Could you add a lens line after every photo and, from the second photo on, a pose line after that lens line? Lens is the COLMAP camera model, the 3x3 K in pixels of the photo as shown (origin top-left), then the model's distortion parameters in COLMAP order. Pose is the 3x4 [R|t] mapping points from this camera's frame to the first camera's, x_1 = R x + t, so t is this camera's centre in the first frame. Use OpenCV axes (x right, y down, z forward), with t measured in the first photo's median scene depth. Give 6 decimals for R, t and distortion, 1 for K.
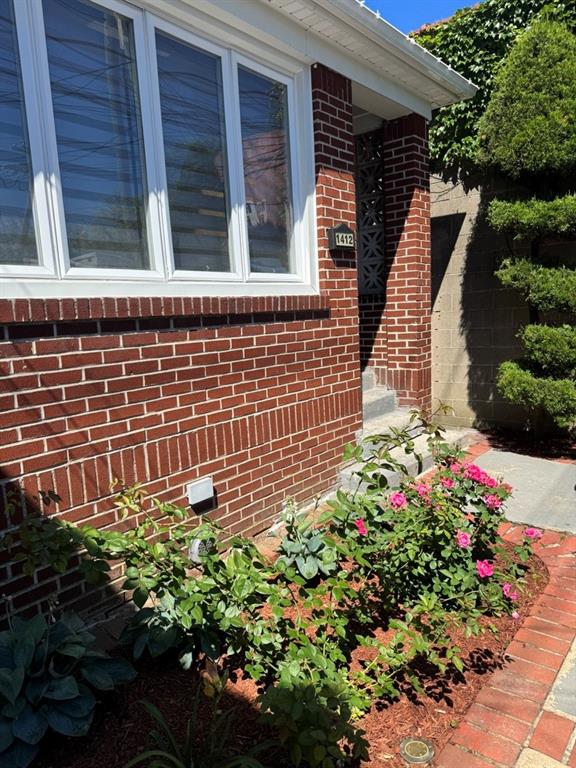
lens RADIAL K [[537.4, 0, 286.6], [0, 537.4, 388.0], [0, 0, 1]] dist [0.024801, -0.027687]
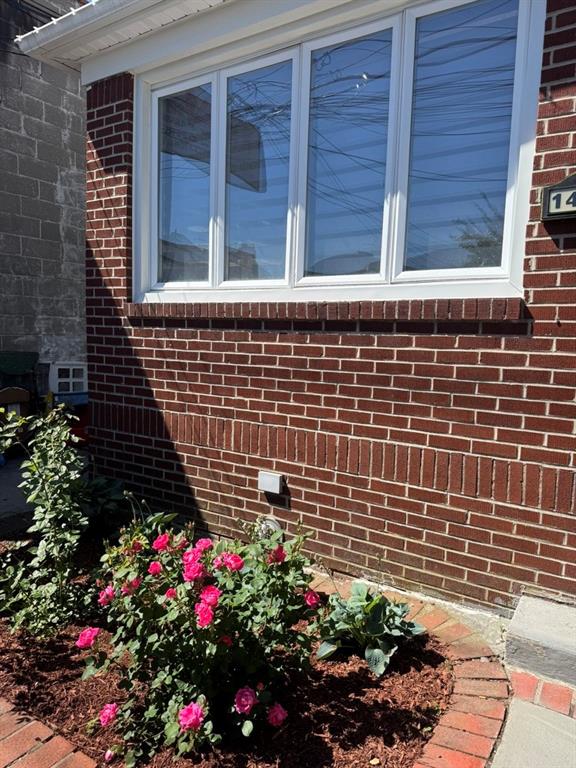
lens RADIAL K [[541.6, 0, 282.7], [0, 541.6, 382.9], [0, 0, 1]] dist [0.020332, -0.022758]
pose [[0.068119, 0.154584, -0.985628, 1.088095], [-0.158720, 0.977020, 0.142265, -0.198651], [0.984971, 0.146748, 0.091089, 1.115285]]
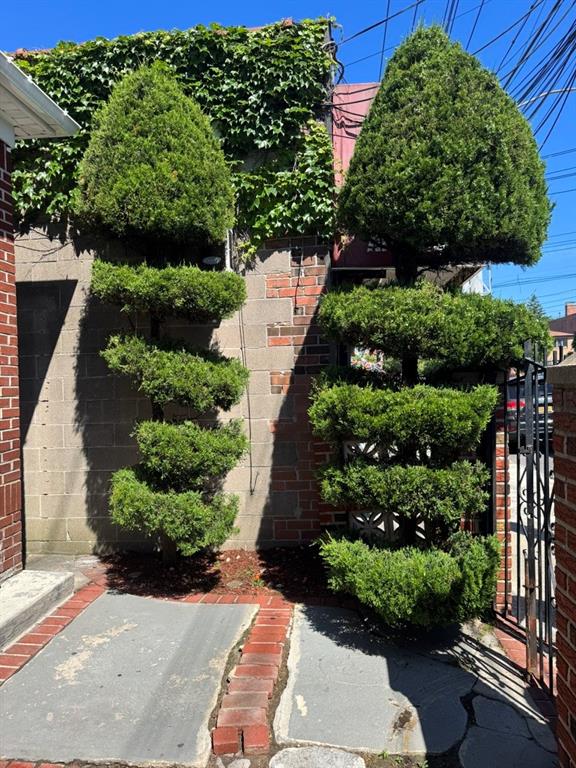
lens RADIAL K [[537.4, 0, 286.6], [0, 537.4, 388.0], [0, 0, 1]] dist [0.024801, -0.027687]
pose [[0.829430, 0.028602, 0.557878, 0.148047], [0.062860, 0.987566, -0.144089, -0.032508], [-0.555062, 0.154580, 0.817319, 0.200815]]
